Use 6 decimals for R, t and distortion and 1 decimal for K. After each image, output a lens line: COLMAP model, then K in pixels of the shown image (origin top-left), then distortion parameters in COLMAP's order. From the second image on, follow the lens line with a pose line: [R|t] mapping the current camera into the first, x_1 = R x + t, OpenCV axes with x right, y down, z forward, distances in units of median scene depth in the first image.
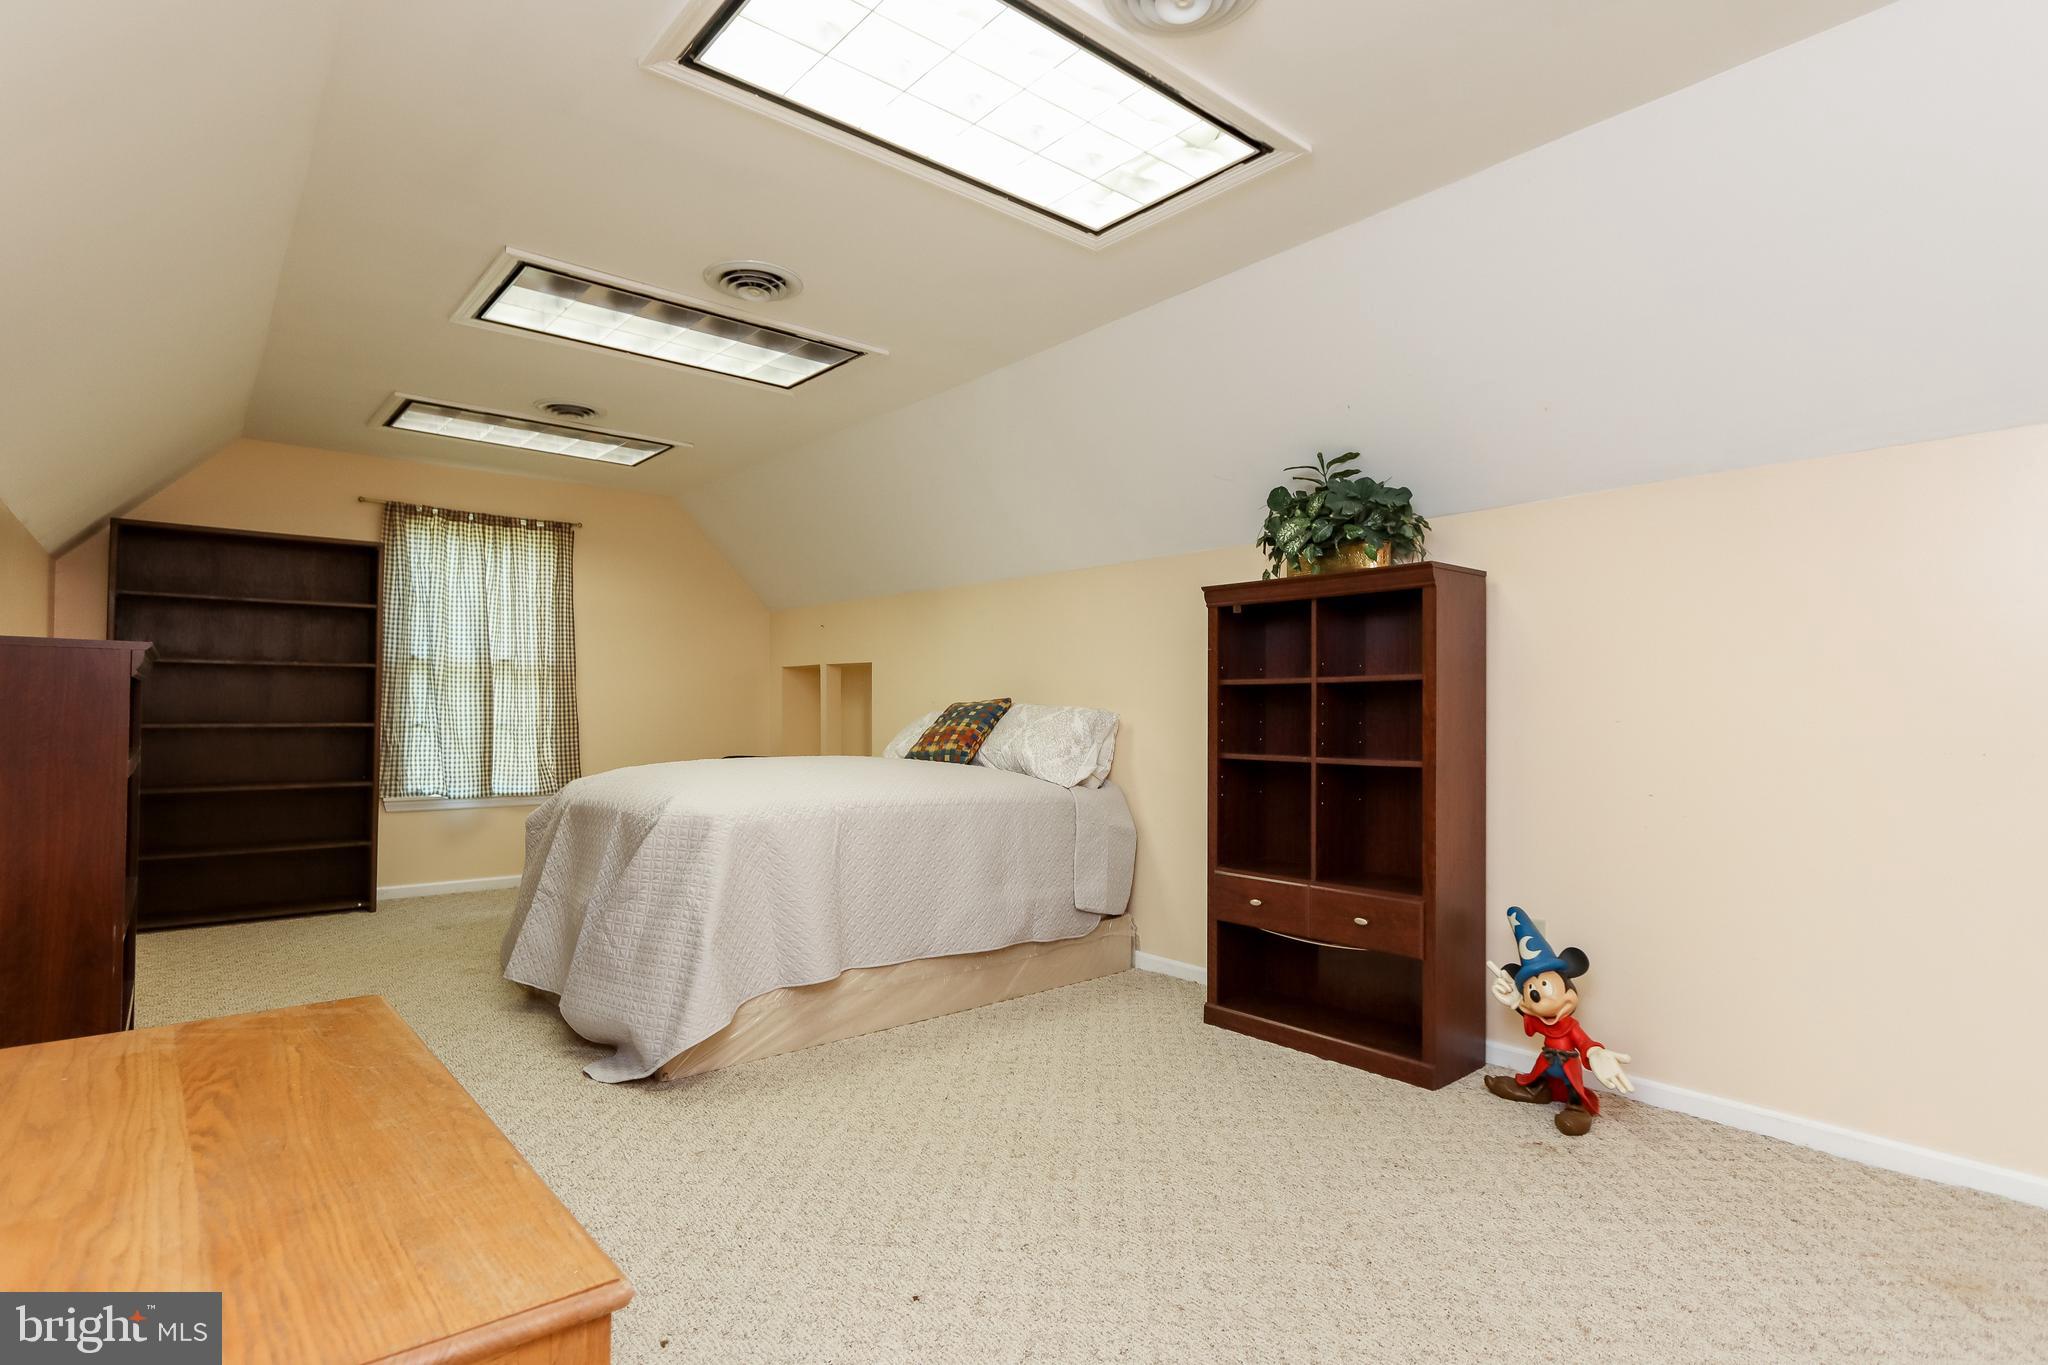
lens RADIAL K [[1018.3, 0, 1016.7], [0, 1018.3, 691.2], [0, 0, 1]] dist [-0.005077, 0.000053]
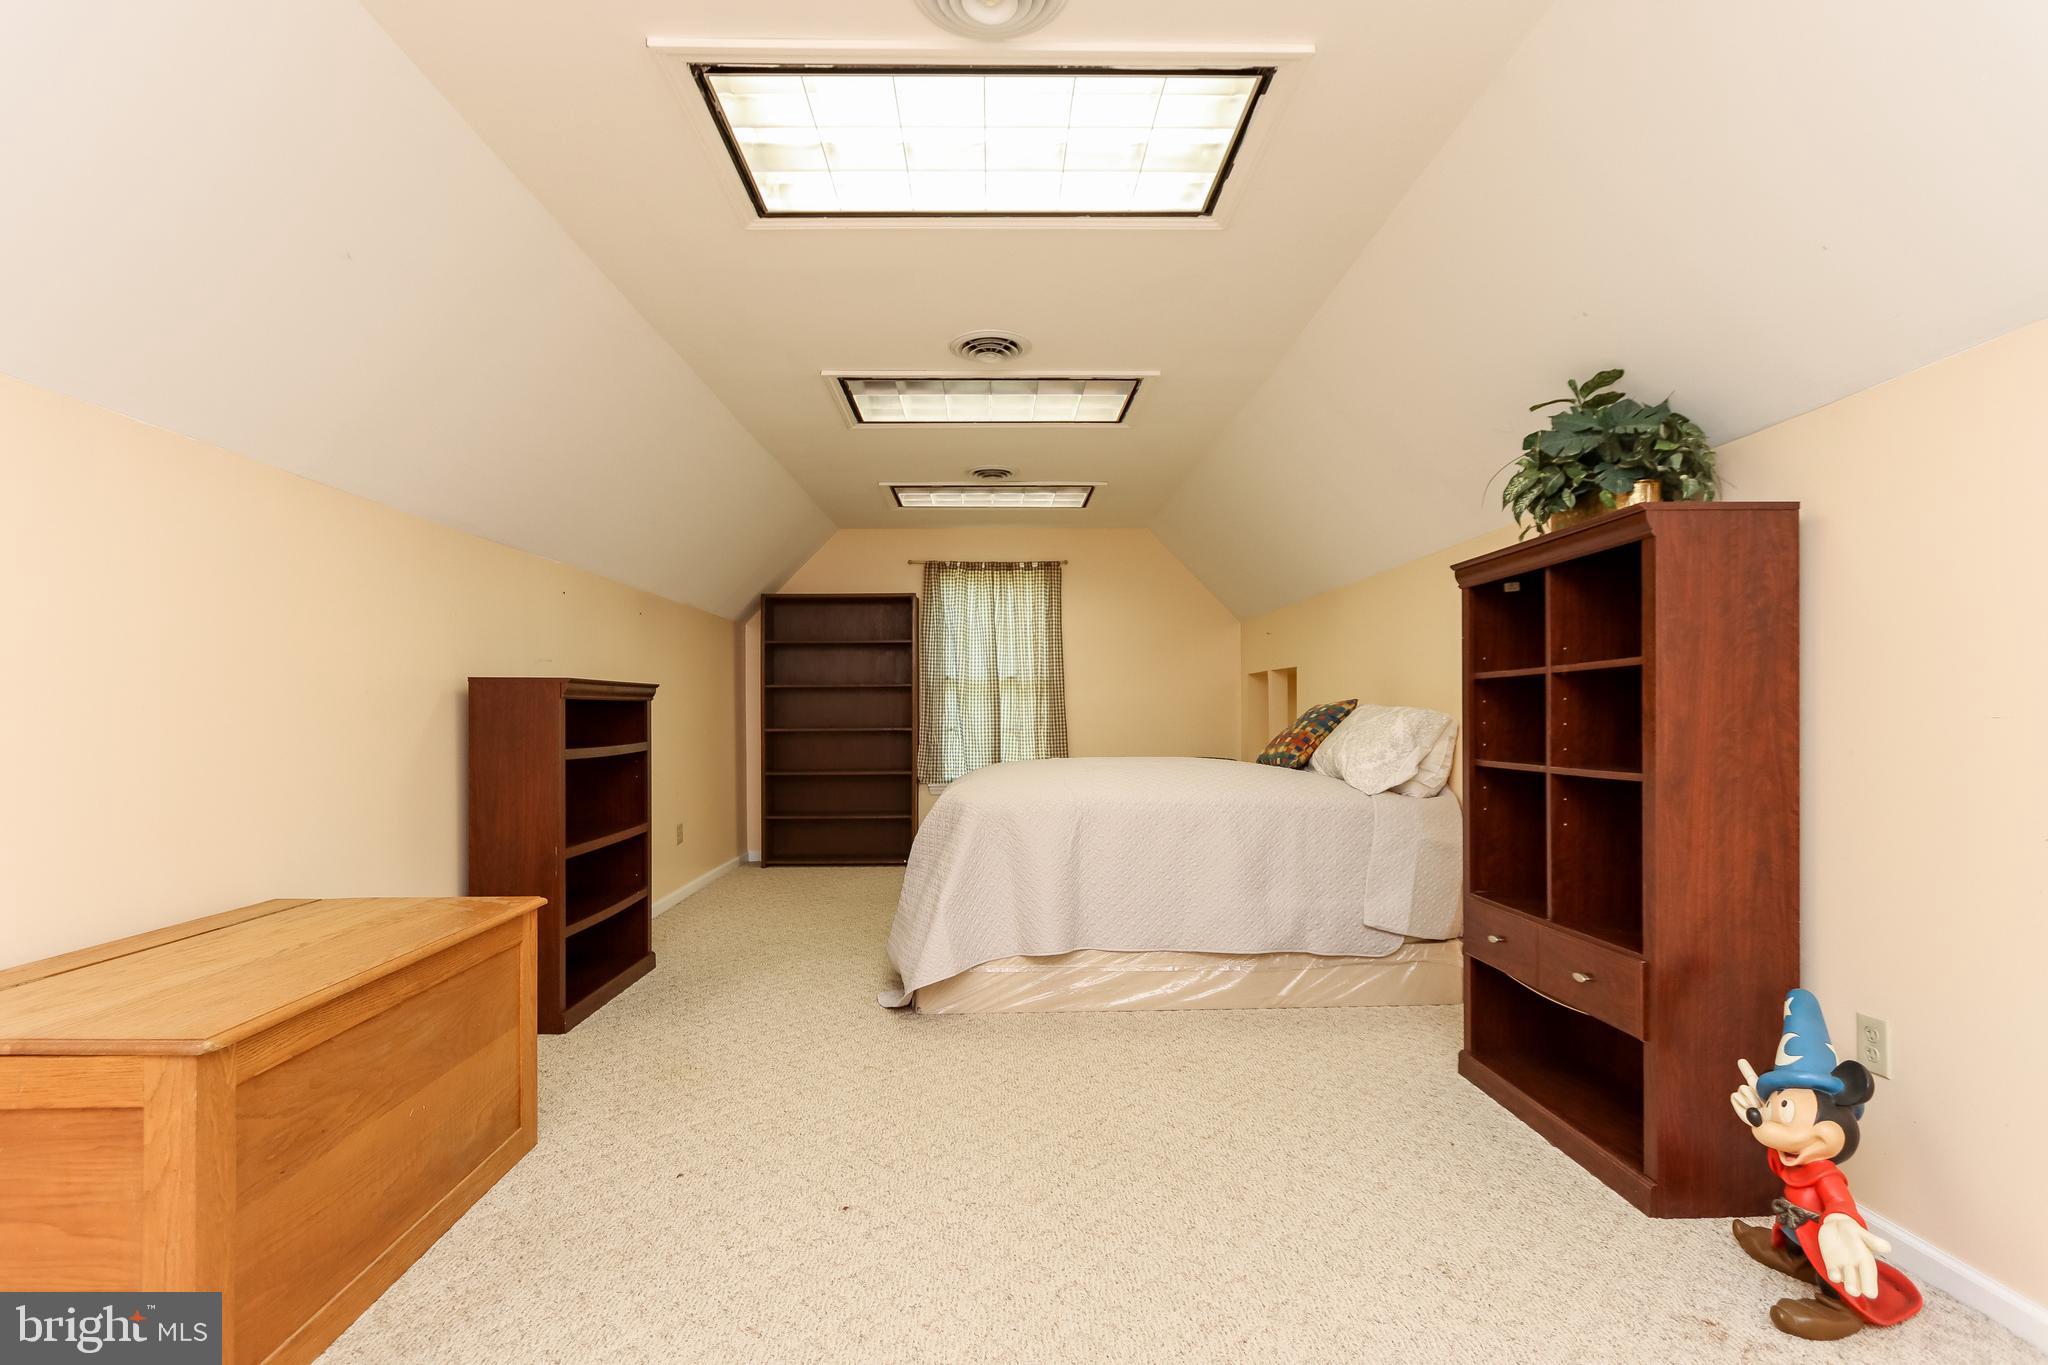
lens RADIAL K [[960.4, 0, 1017.4], [0, 960.4, 711.9], [0, 0, 1]] dist [0.001900, 0.000120]
pose [[0.777610, -0.012682, -0.628619, 0.338382], [0.021052, 0.999761, 0.005872, 0.007111], [0.628394, -0.017800, 0.777692, 0.116774]]
